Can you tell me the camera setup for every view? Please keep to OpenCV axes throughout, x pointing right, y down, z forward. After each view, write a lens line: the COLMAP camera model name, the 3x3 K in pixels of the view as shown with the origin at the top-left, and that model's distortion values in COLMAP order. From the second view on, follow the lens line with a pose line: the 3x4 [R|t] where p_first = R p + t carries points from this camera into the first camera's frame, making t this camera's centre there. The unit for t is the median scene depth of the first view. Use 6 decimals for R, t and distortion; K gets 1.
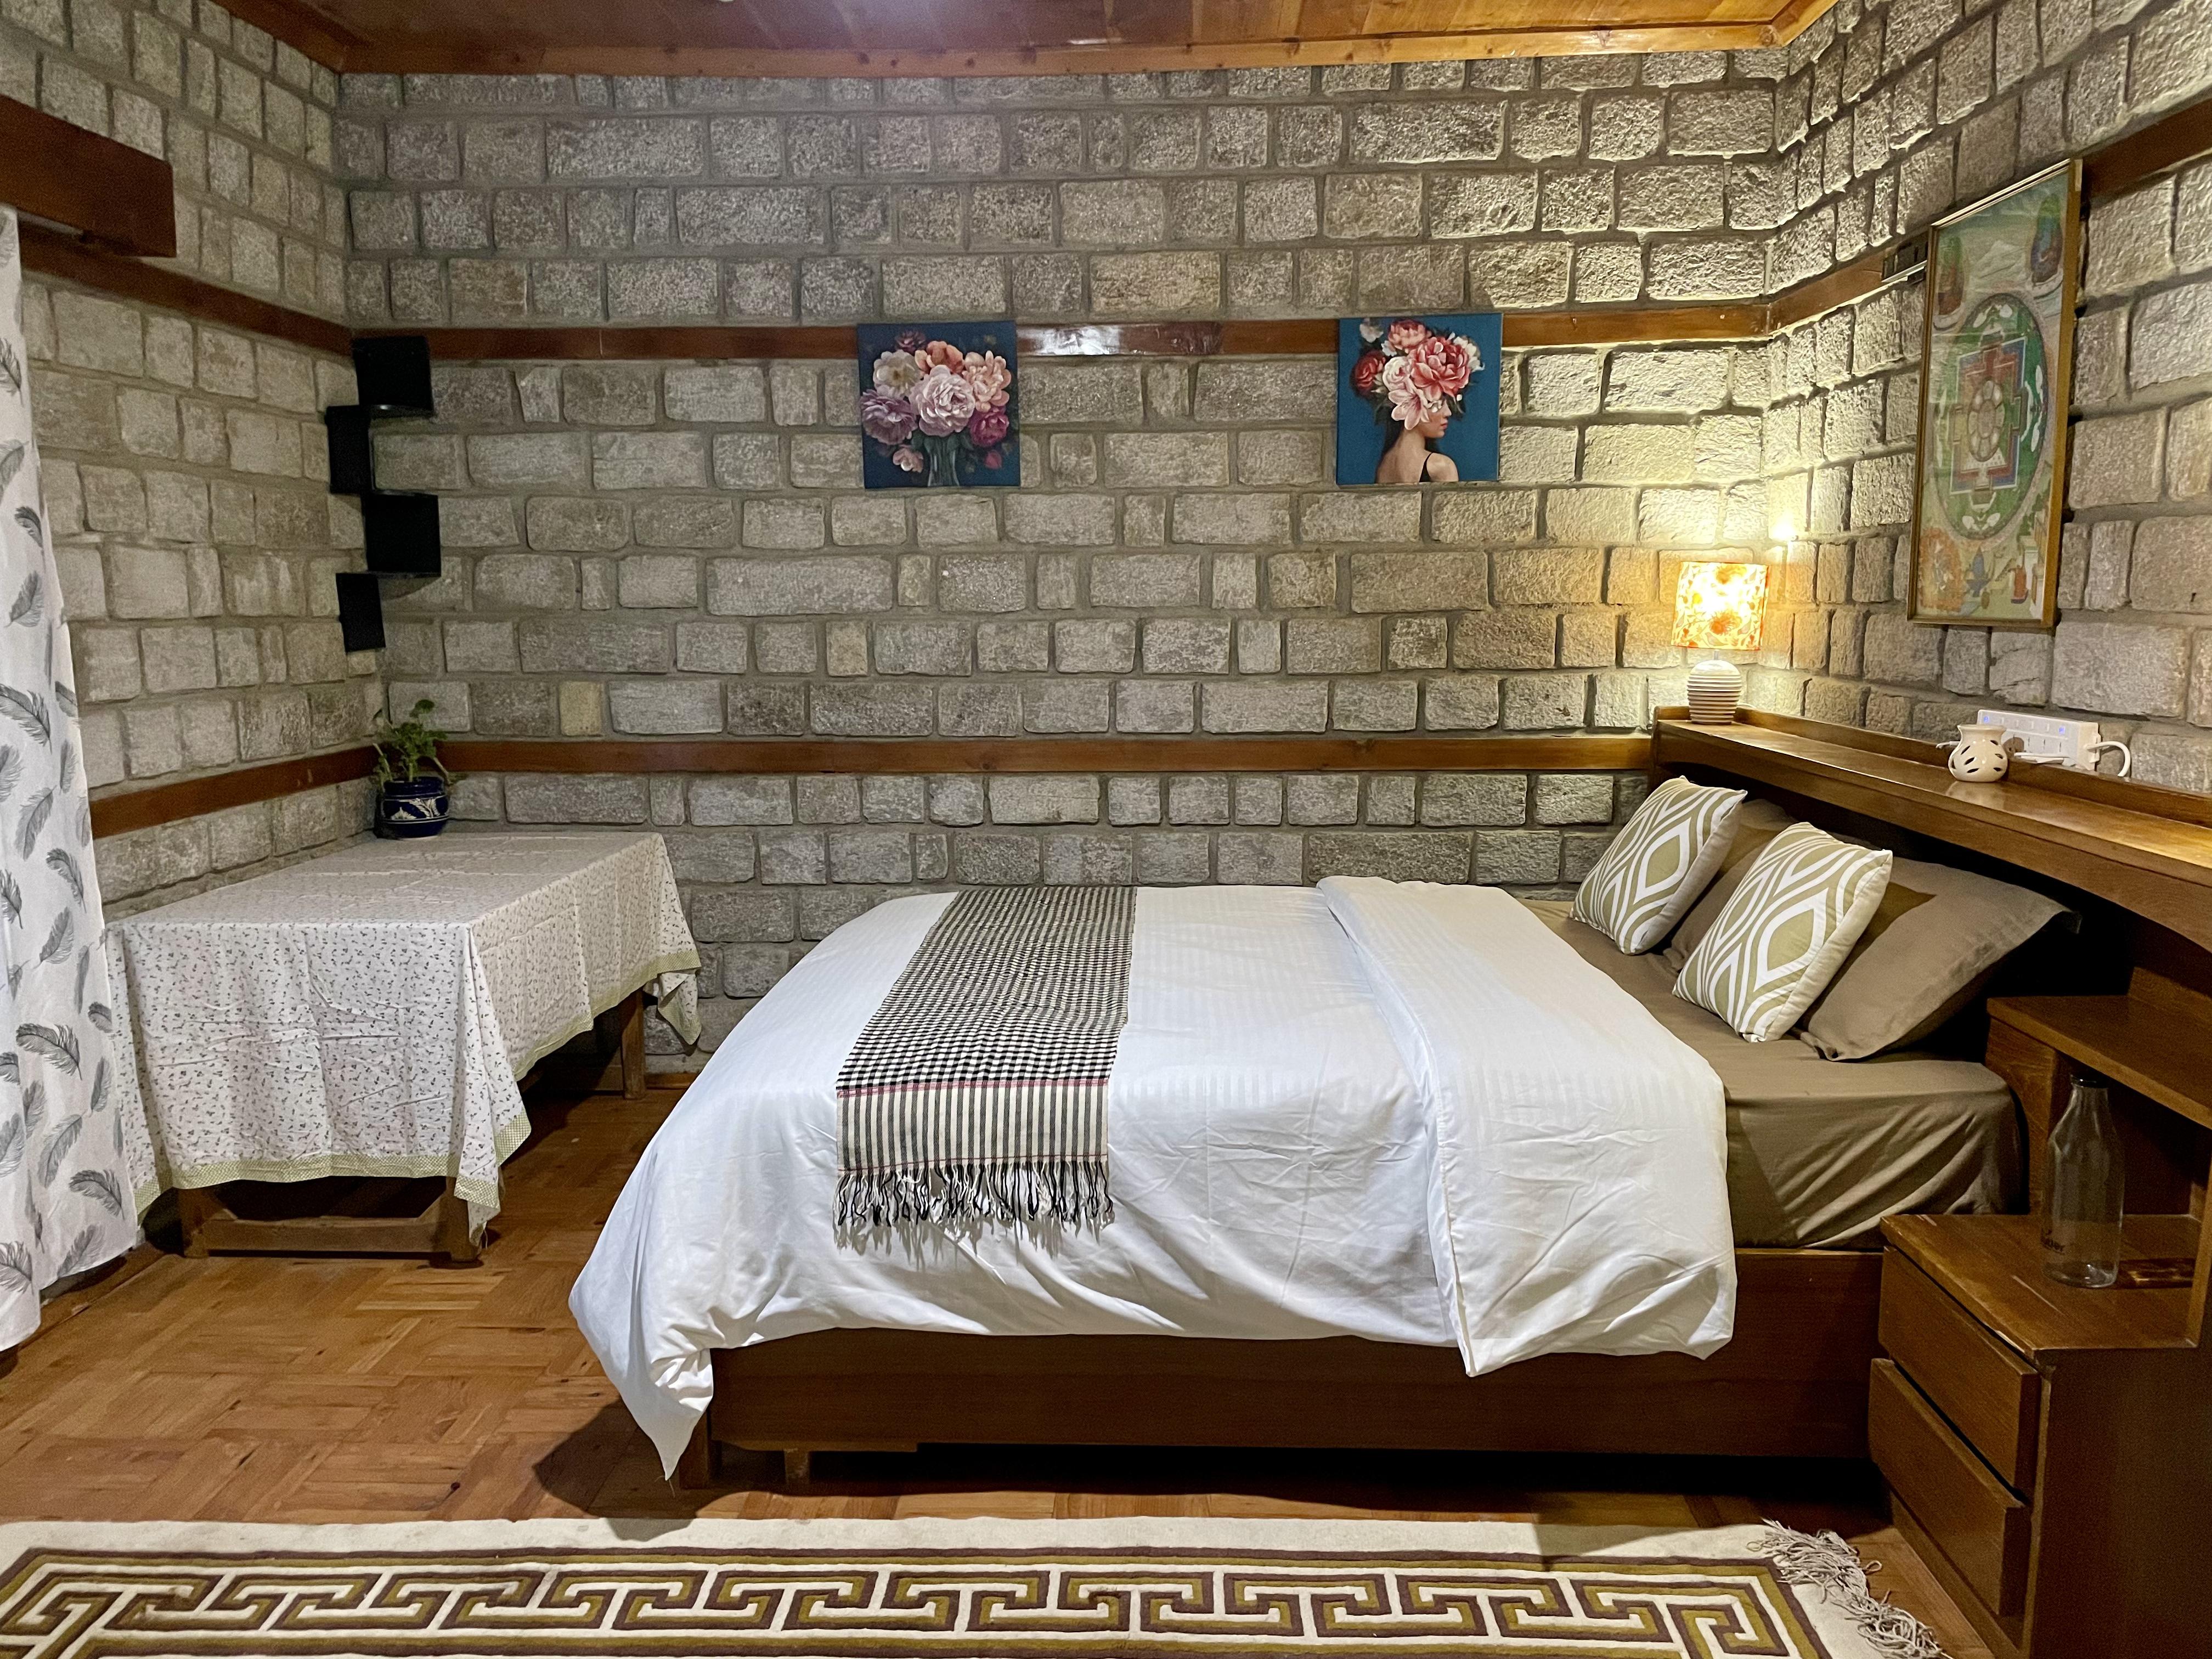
lens RADIAL K [[1668.9, 0, 1098.9], [0, 1668.9, 842.1], [0, 0, 1]] dist [0.084356, -0.084000]
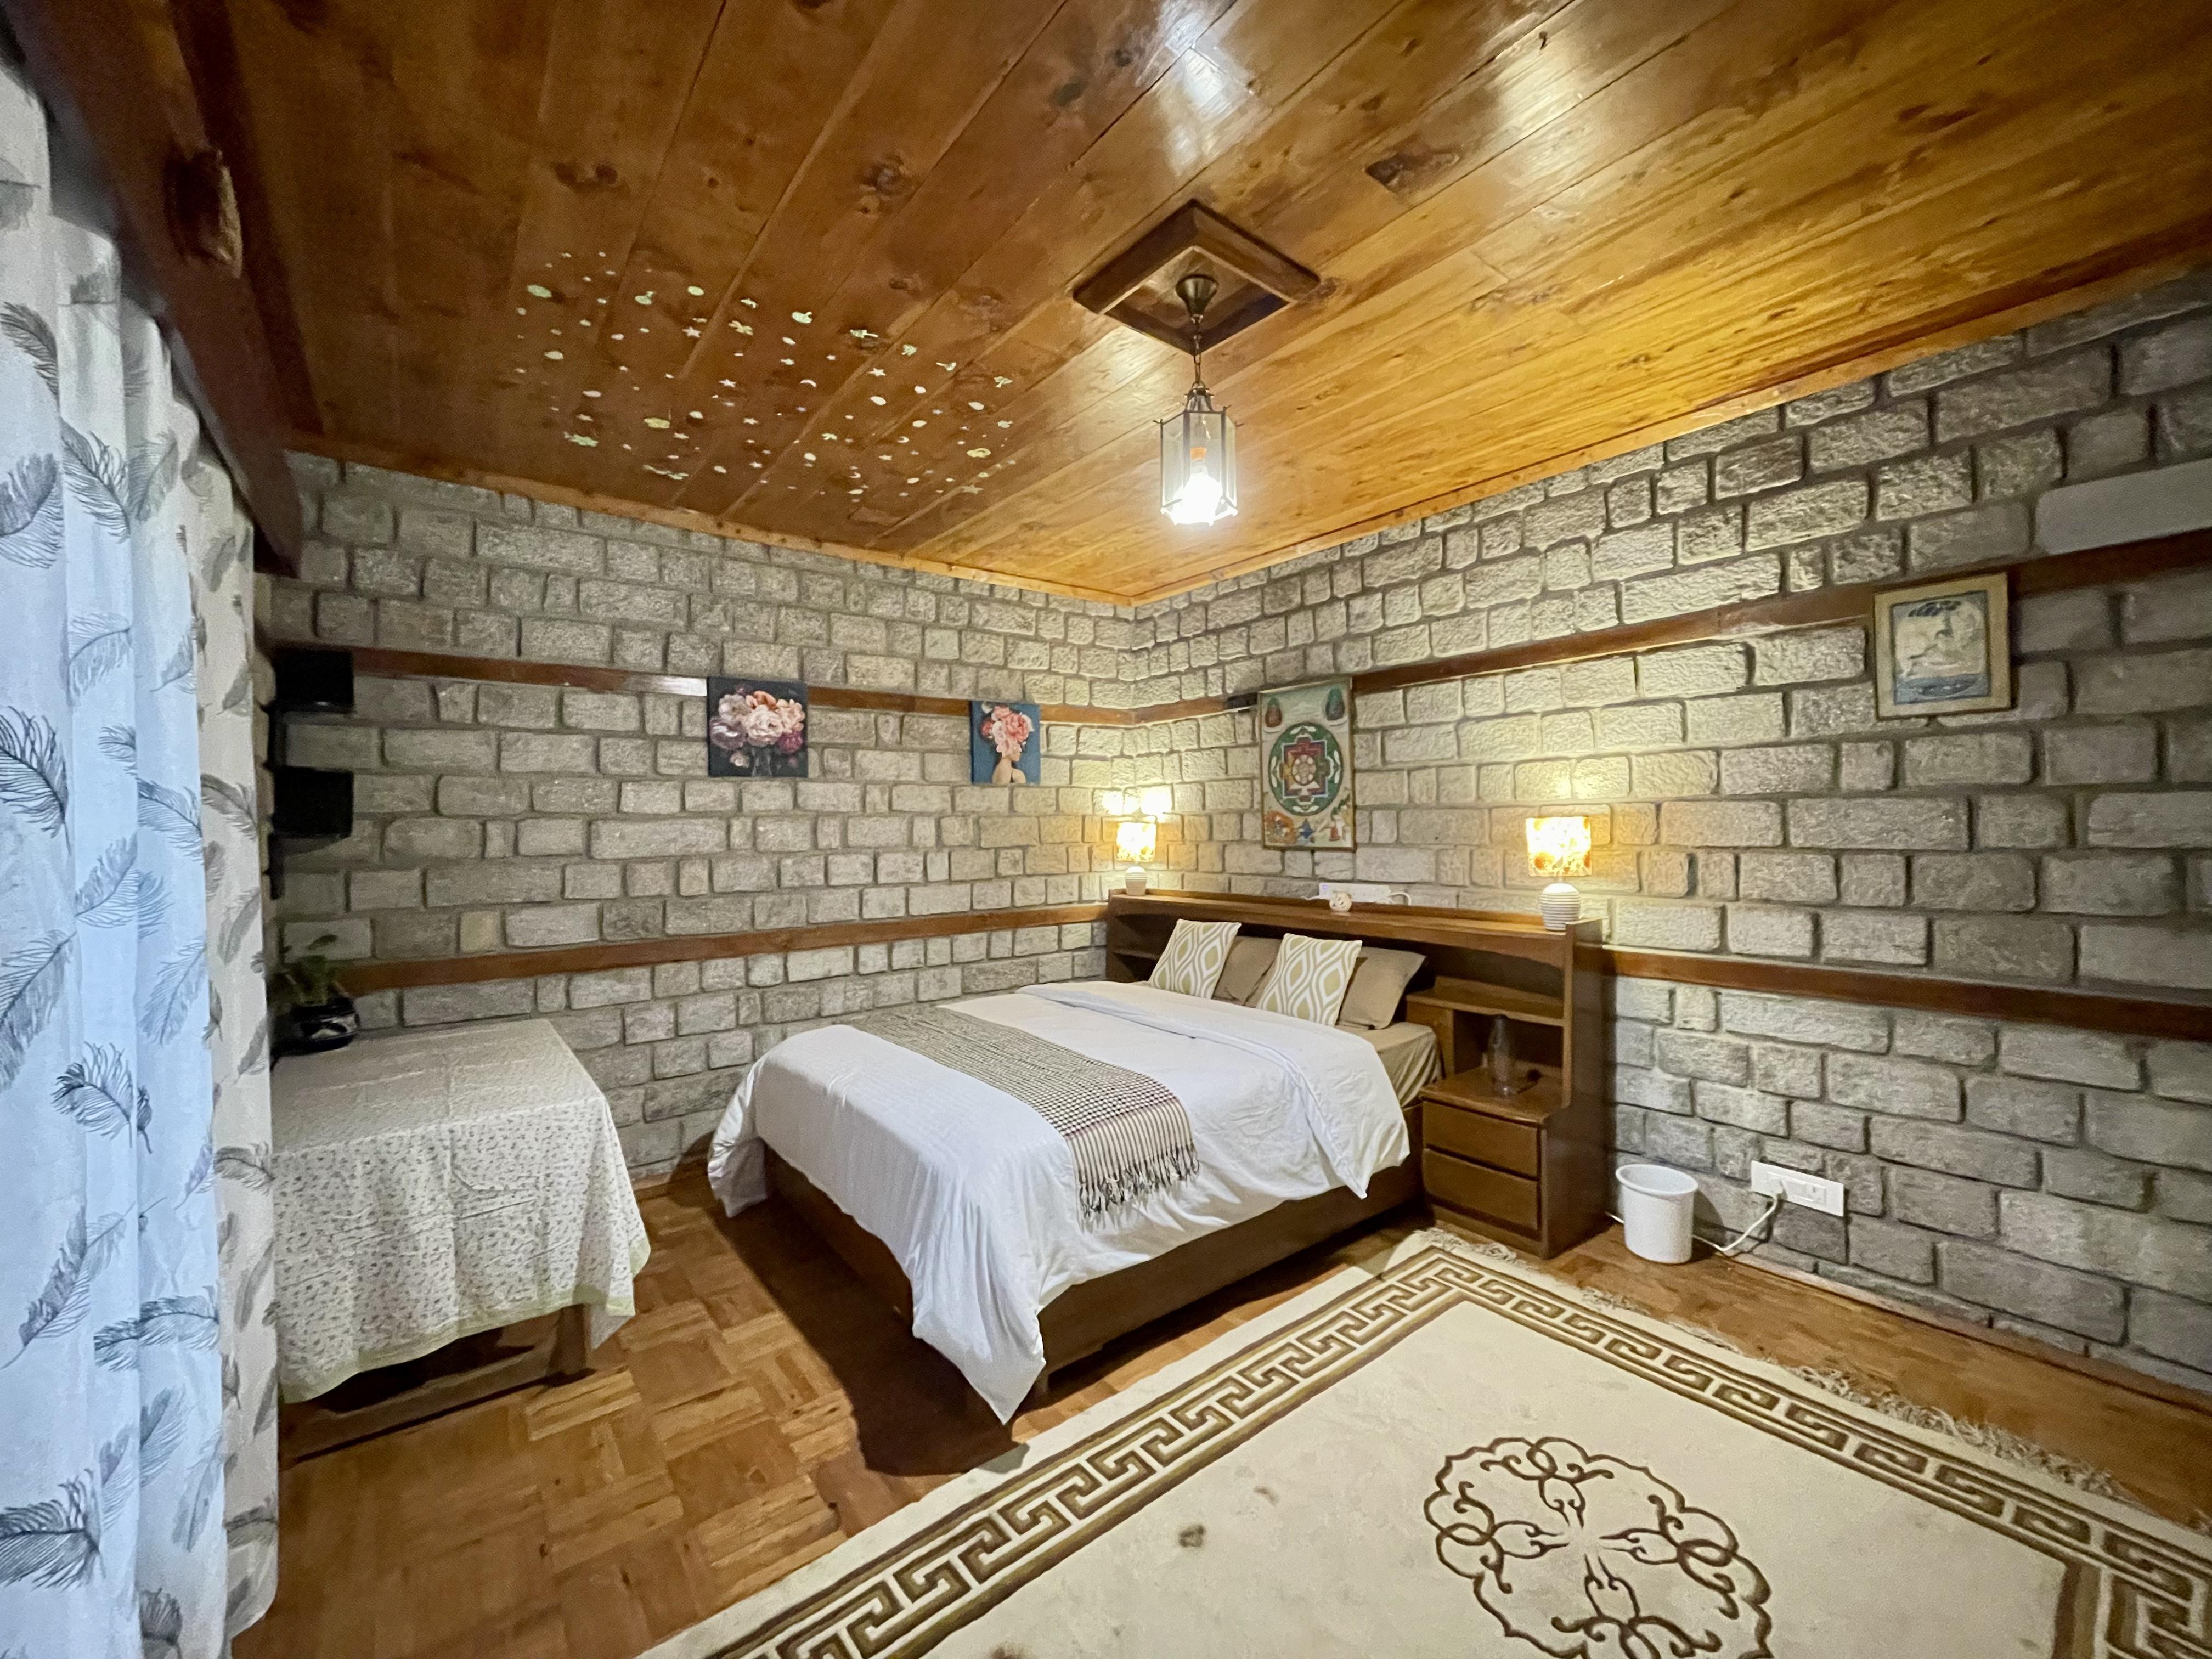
lens RADIAL K [[886.2, 0, 1109.2], [0, 886.2, 821.3], [0, 0, 1]] dist [0.003193, 0.000981]
pose [[0.761555, -0.000424, 0.648100, -0.405599], [0.104466, 0.987004, -0.122108, -0.029445], [-0.639625, 0.160697, 0.751702, 0.146325]]
